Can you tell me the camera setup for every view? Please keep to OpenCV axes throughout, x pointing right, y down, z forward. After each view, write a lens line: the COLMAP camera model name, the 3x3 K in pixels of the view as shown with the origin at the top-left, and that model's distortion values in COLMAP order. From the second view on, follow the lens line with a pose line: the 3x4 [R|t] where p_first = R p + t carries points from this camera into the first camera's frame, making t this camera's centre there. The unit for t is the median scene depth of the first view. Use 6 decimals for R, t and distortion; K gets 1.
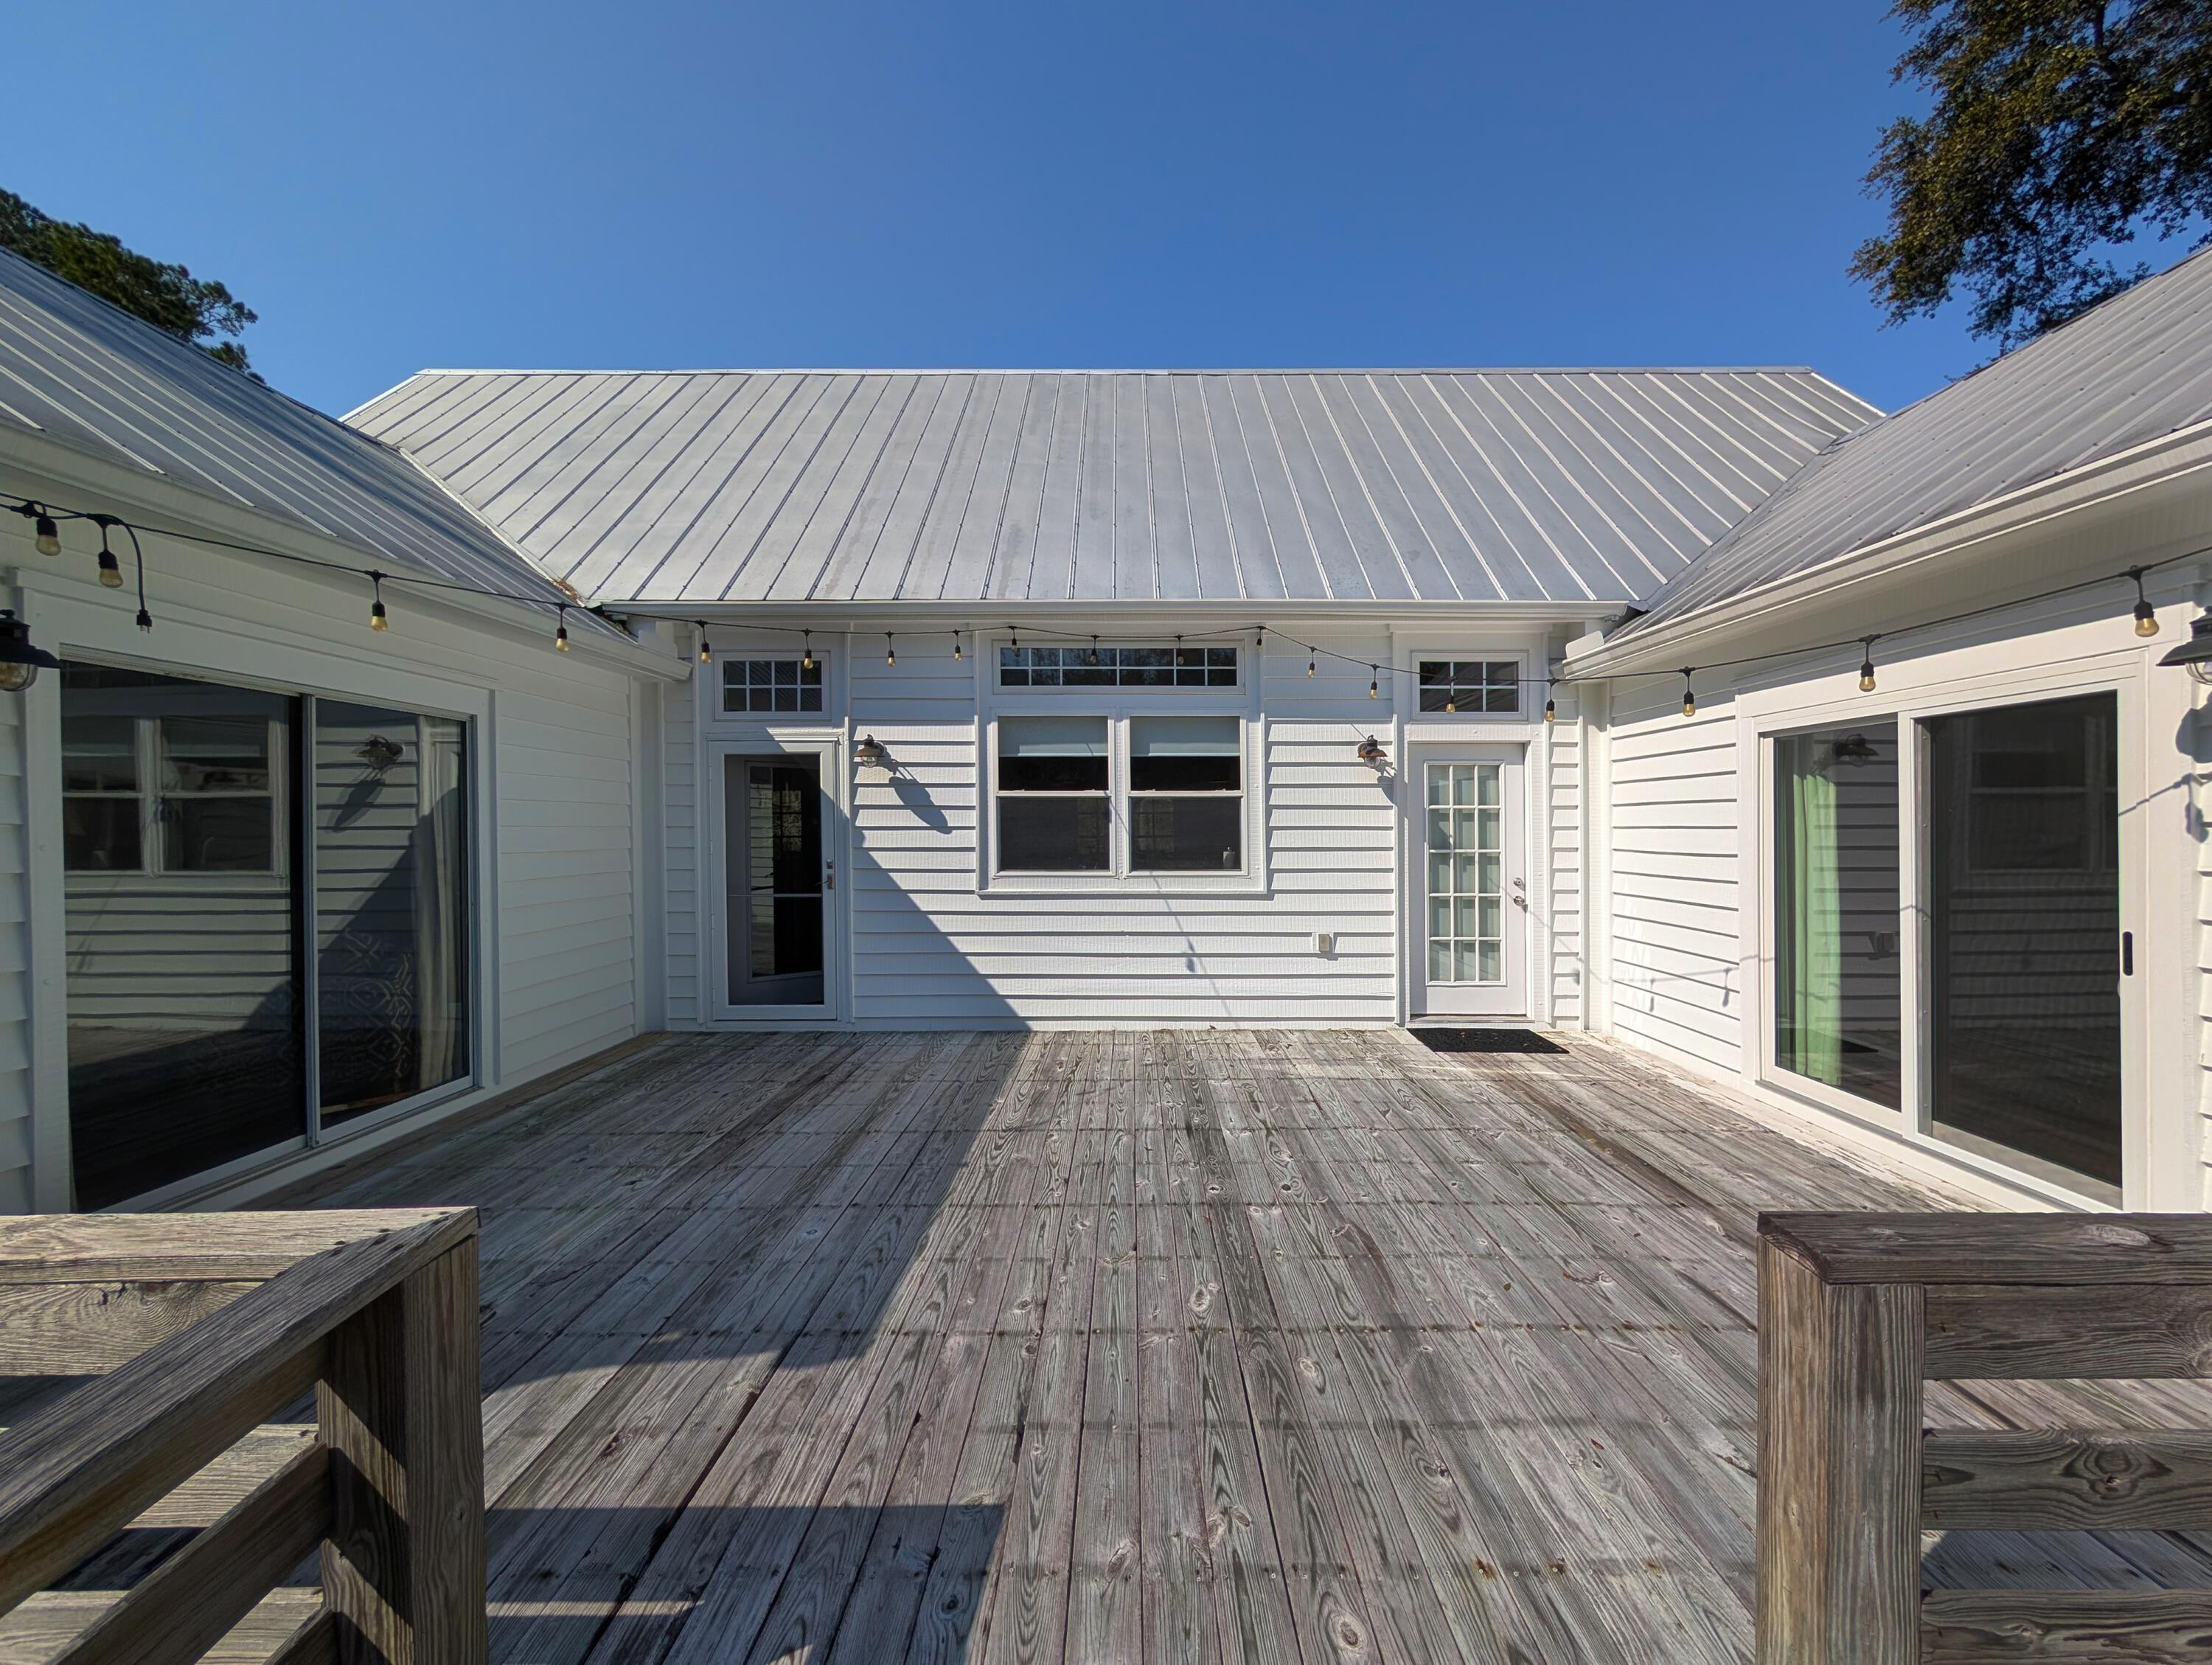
lens RADIAL K [[831.5, 0, 1106.0], [0, 831.5, 832.5], [0, 0, 1]] dist [0.000416, 0.000035]
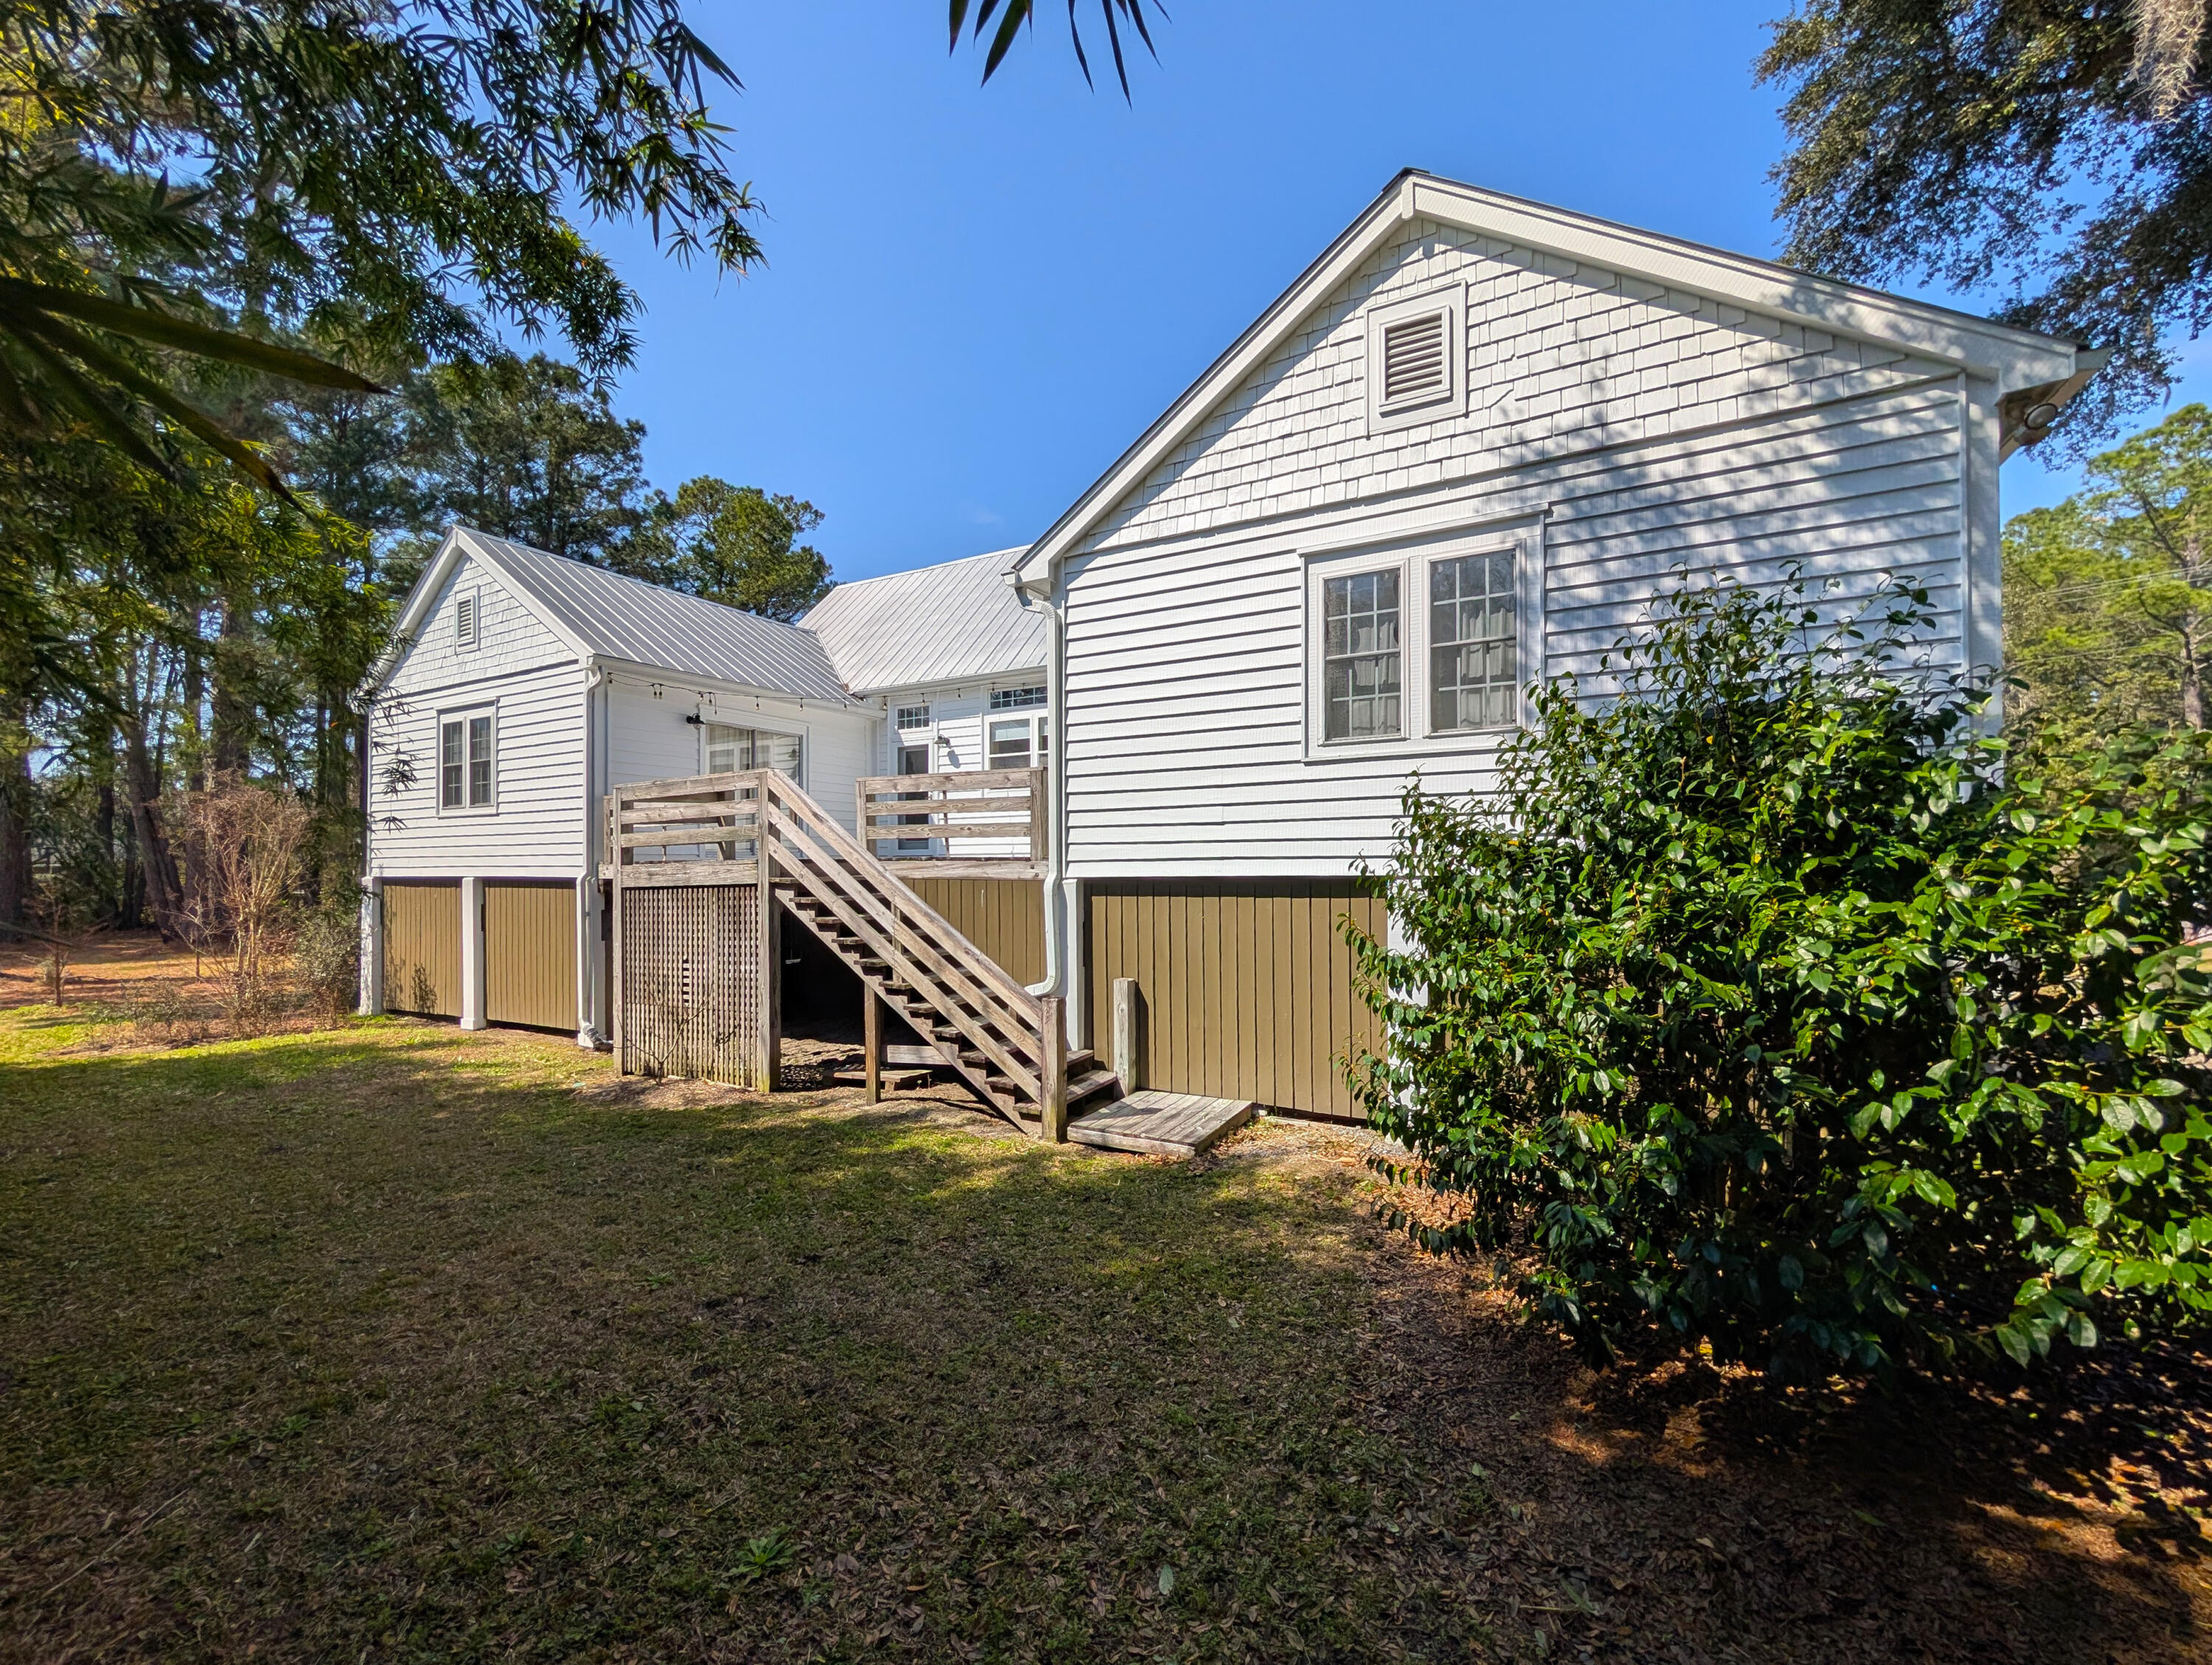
lens RADIAL K [[831.5, 0, 1106.0], [0, 831.5, 832.5], [0, 0, 1]] dist [0.000416, 0.000035]
pose [[0.881397, -0.018335, -0.472020, 1.234316], [0.005977, 0.999599, -0.027667, 0.229218], [0.472338, 0.021564, 0.881154, -0.864051]]
